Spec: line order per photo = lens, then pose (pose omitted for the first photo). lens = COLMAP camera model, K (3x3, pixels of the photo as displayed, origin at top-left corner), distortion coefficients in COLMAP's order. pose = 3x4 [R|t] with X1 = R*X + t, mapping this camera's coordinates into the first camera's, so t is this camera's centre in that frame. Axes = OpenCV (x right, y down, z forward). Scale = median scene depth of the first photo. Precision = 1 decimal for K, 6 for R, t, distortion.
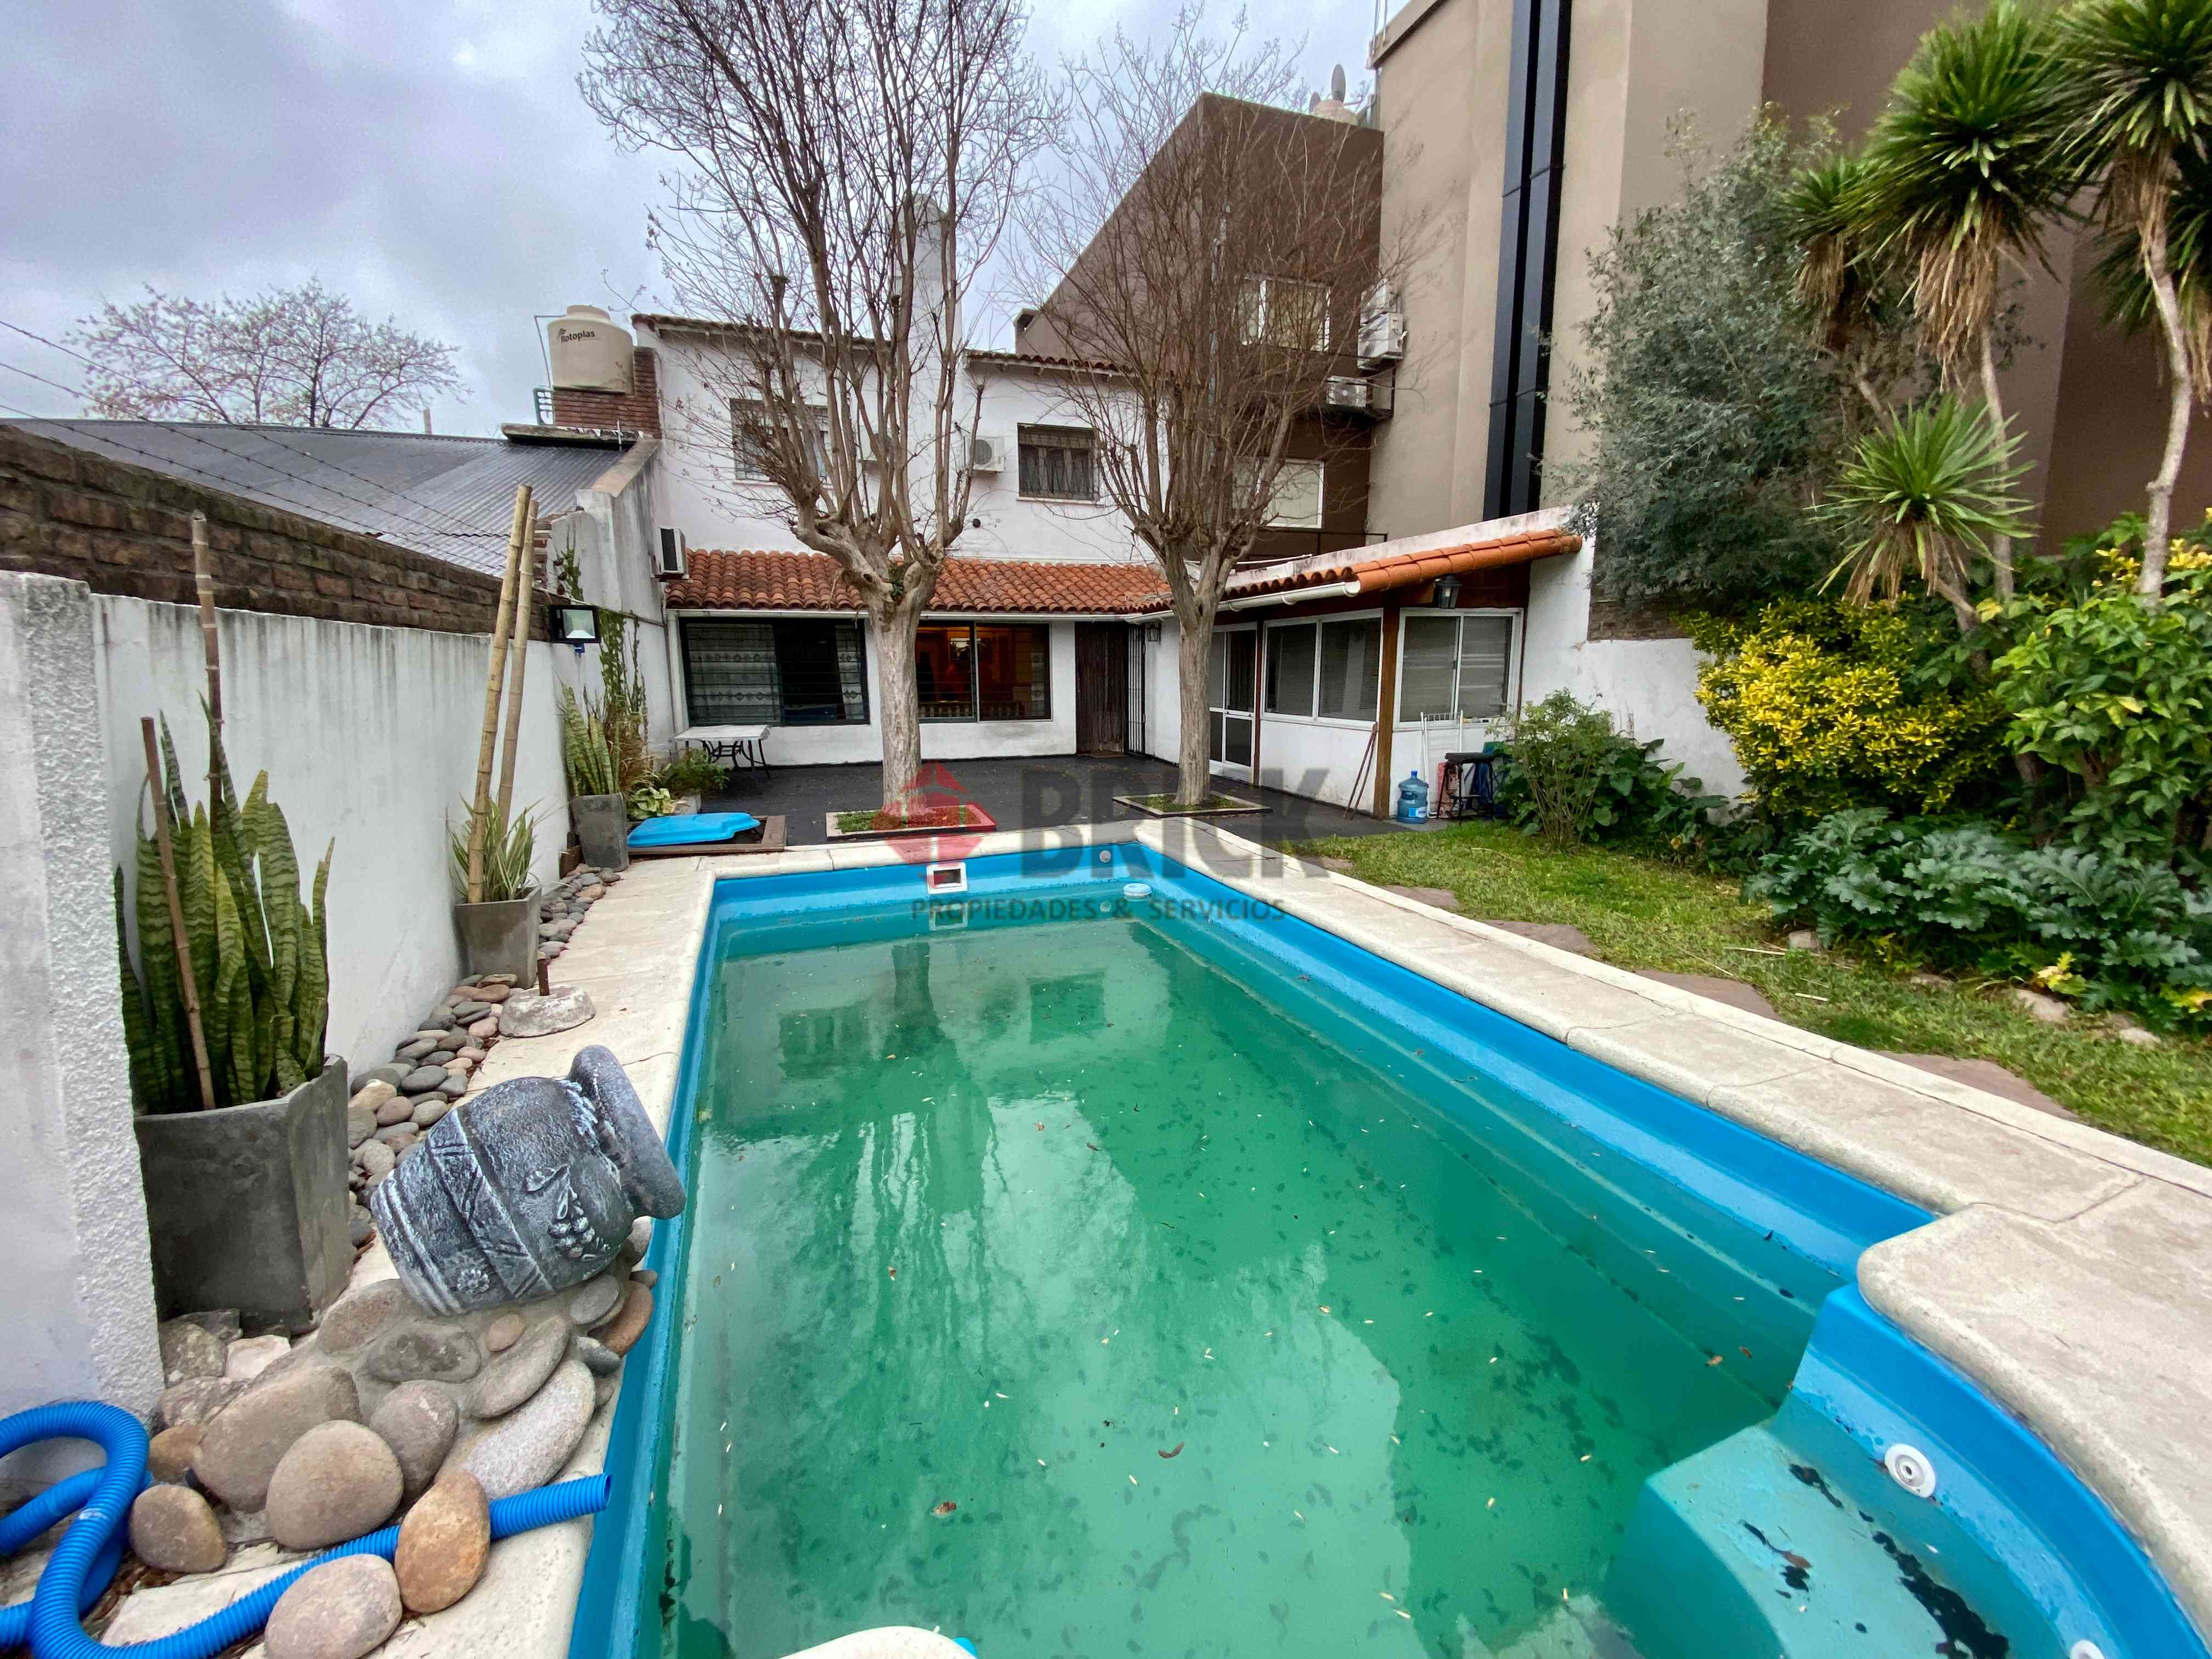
lens RADIAL K [[896.0, 0, 1113.5], [0, 896.0, 823.1], [0, 0, 1]] dist [0.030054, -0.026690]
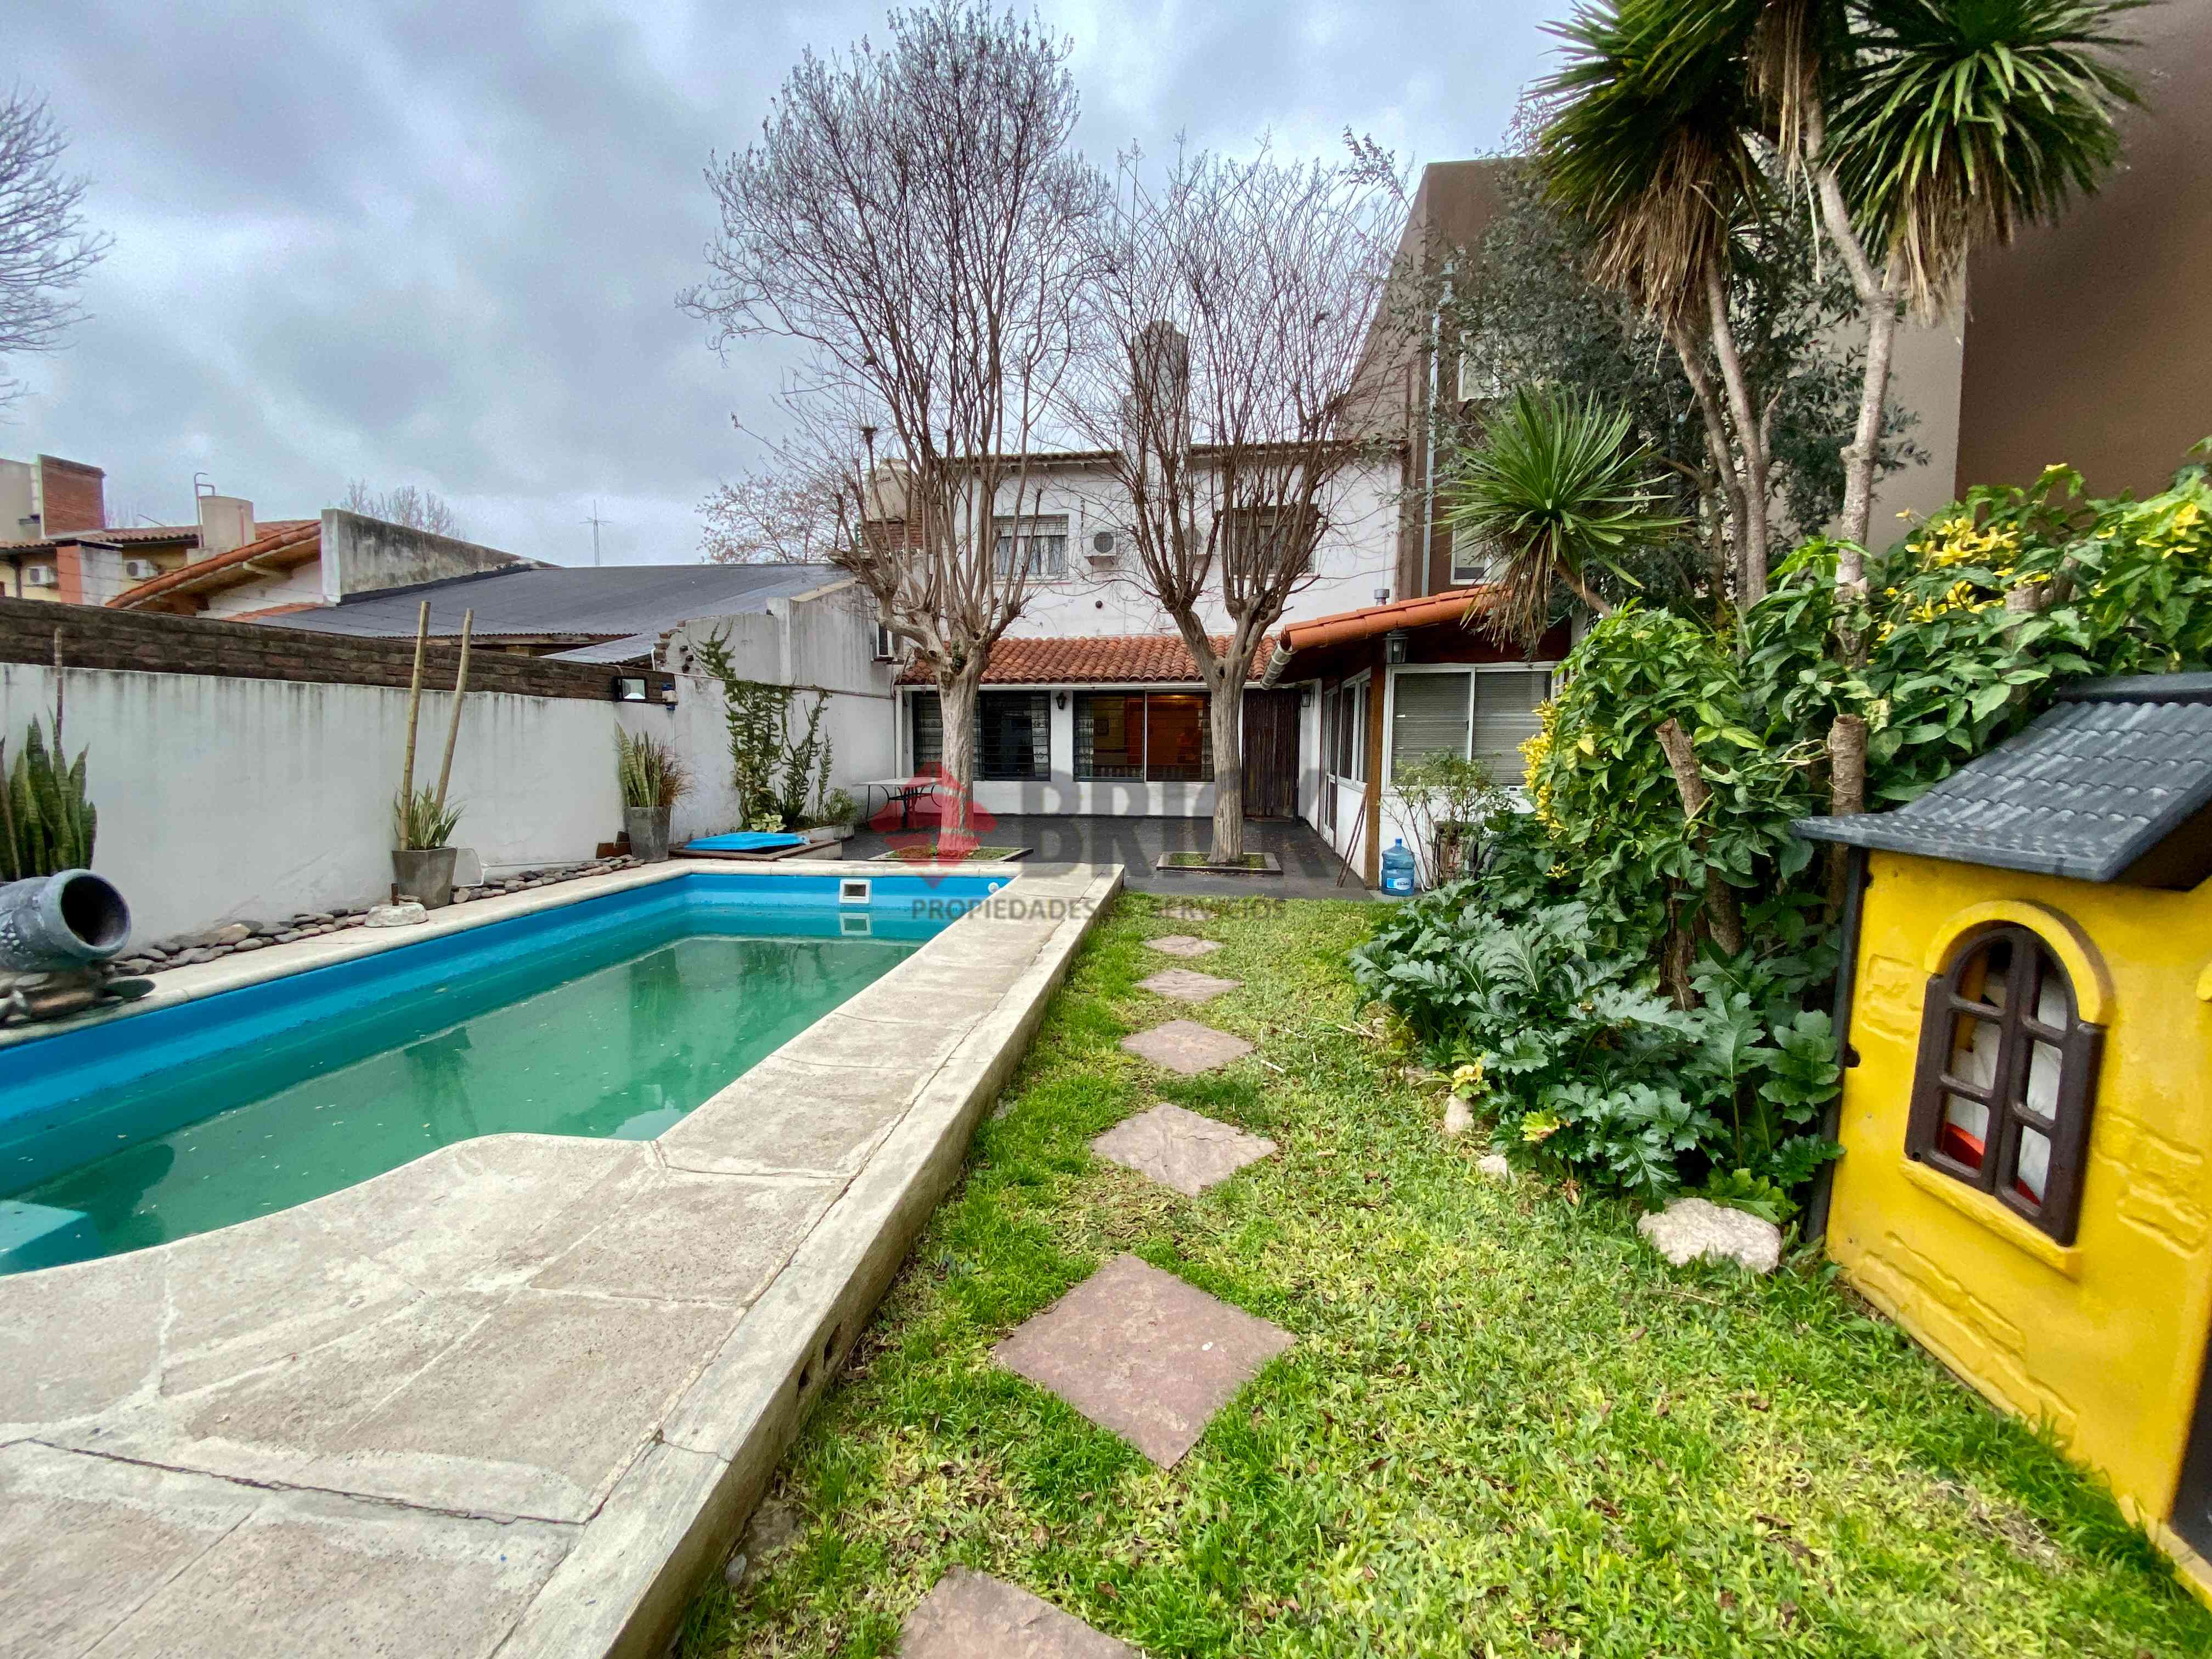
lens RADIAL K [[896.0, 0, 1113.5], [0, 896.0, 823.1], [0, 0, 1]] dist [0.030054, -0.026690]
pose [[0.888458, 0.051894, -0.456015, 0.505434], [-0.090424, 0.993904, -0.063069, 0.010865], [0.449962, 0.097269, 0.887735, 0.052020]]
